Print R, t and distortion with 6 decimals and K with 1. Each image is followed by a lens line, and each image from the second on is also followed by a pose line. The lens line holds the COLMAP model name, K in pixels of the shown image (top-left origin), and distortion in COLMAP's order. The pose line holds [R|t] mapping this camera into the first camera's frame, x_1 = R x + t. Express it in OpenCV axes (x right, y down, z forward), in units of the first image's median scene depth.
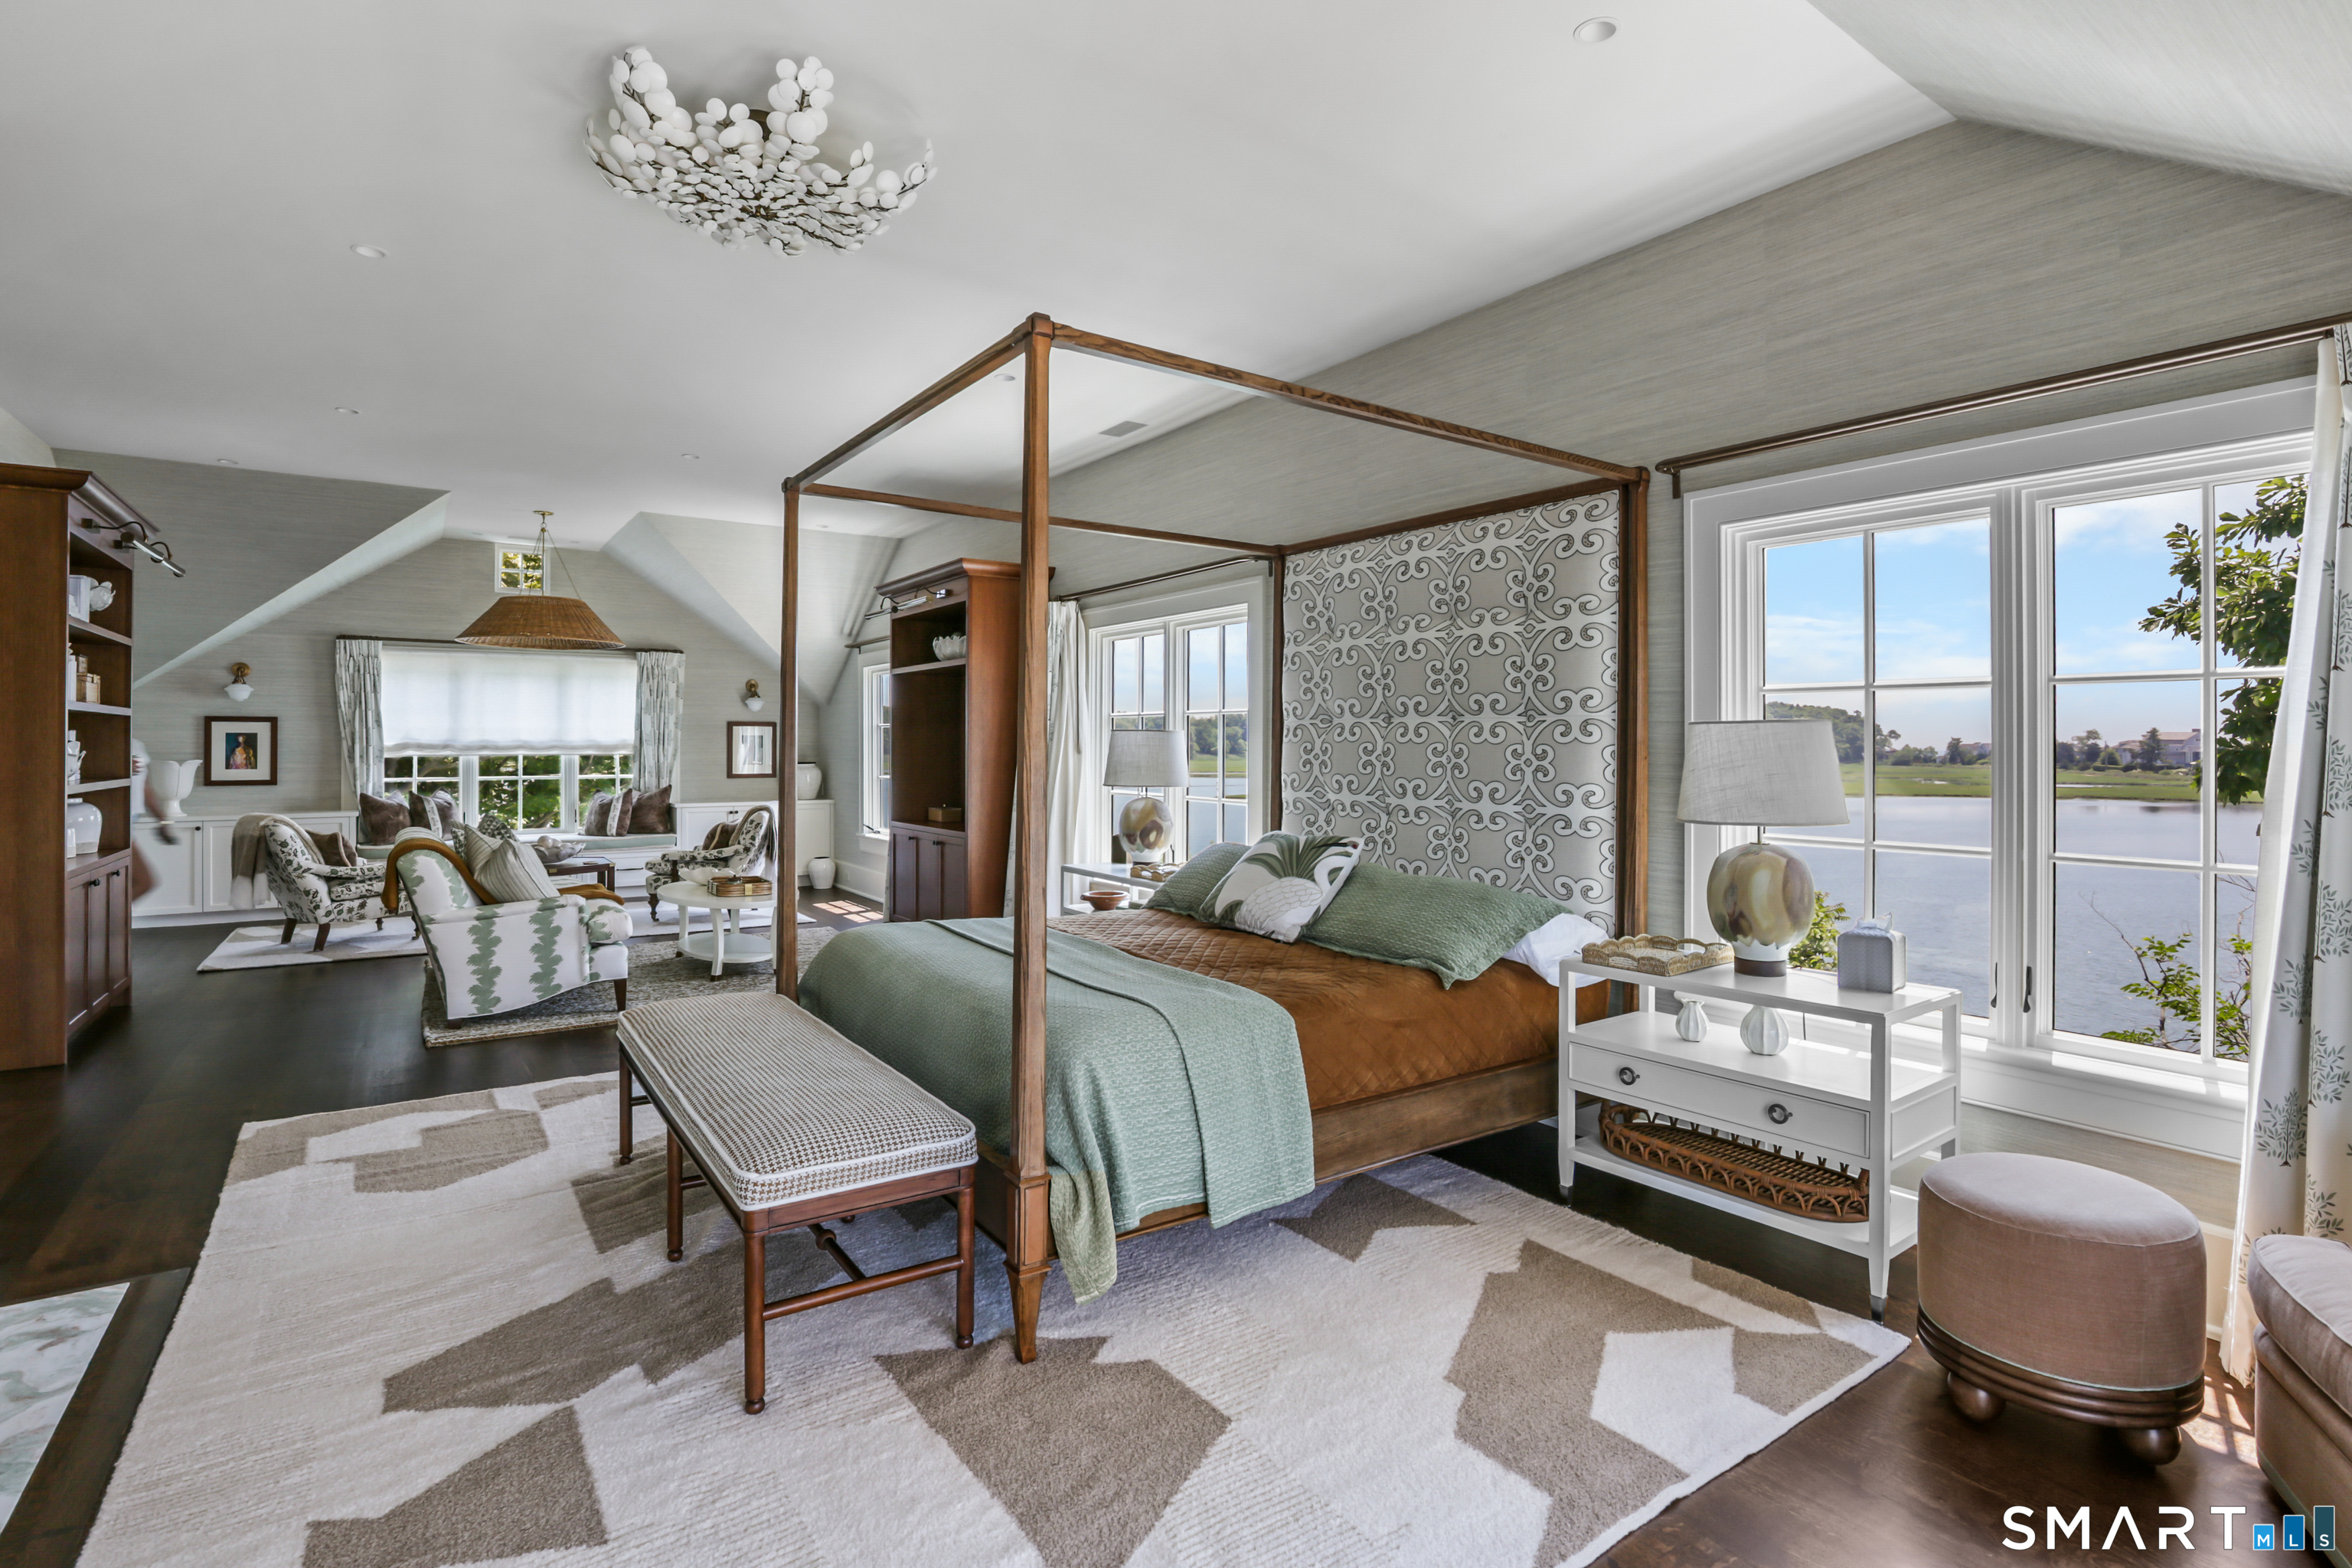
lens RADIAL K [[1096.7, 0, 1174.5], [0, 1096.7, 762.7], [0, 0, 1]] dist [-0.015382, 0.000892]
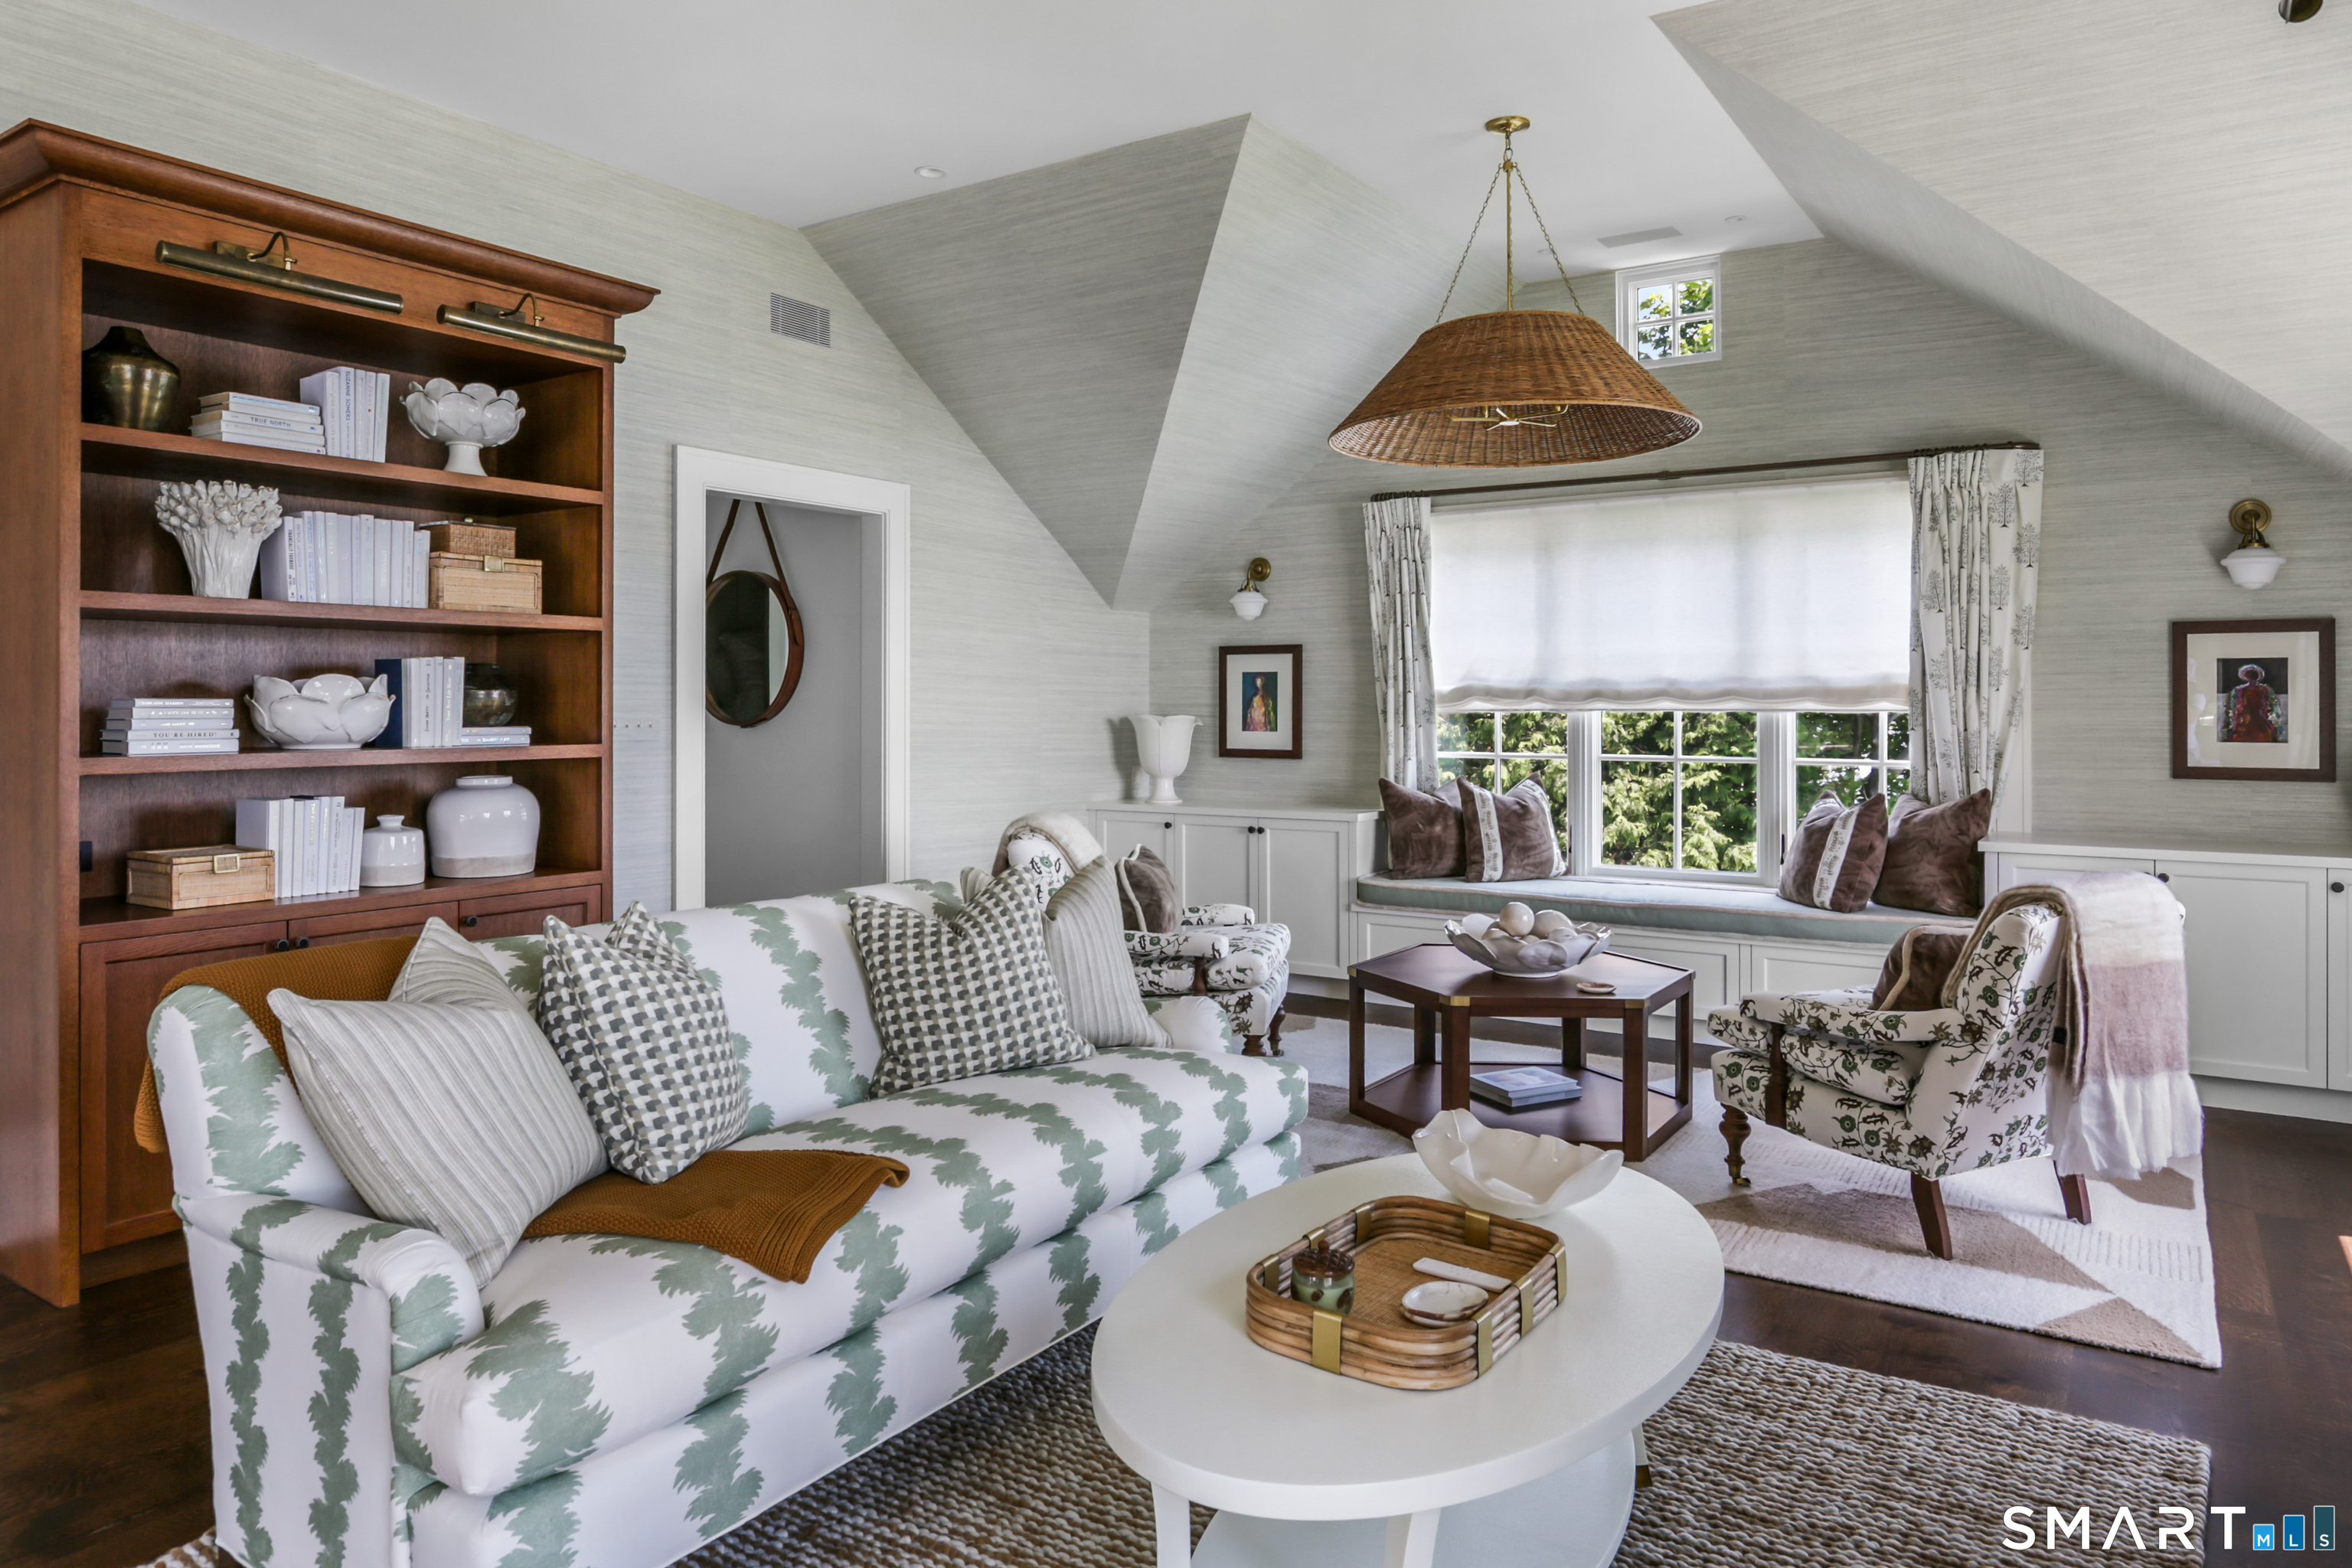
lens RADIAL K [[1473.1, 0, 1205.1], [0, 1473.1, 706.0], [0, 0, 1]] dist [0.003303, 0.000443]
pose [[0.374053, 0.002225, -0.927405, -0.092263], [-0.012327, 0.999921, -0.002573, -0.005326], [0.927325, 0.012394, 0.374051, 0.621868]]
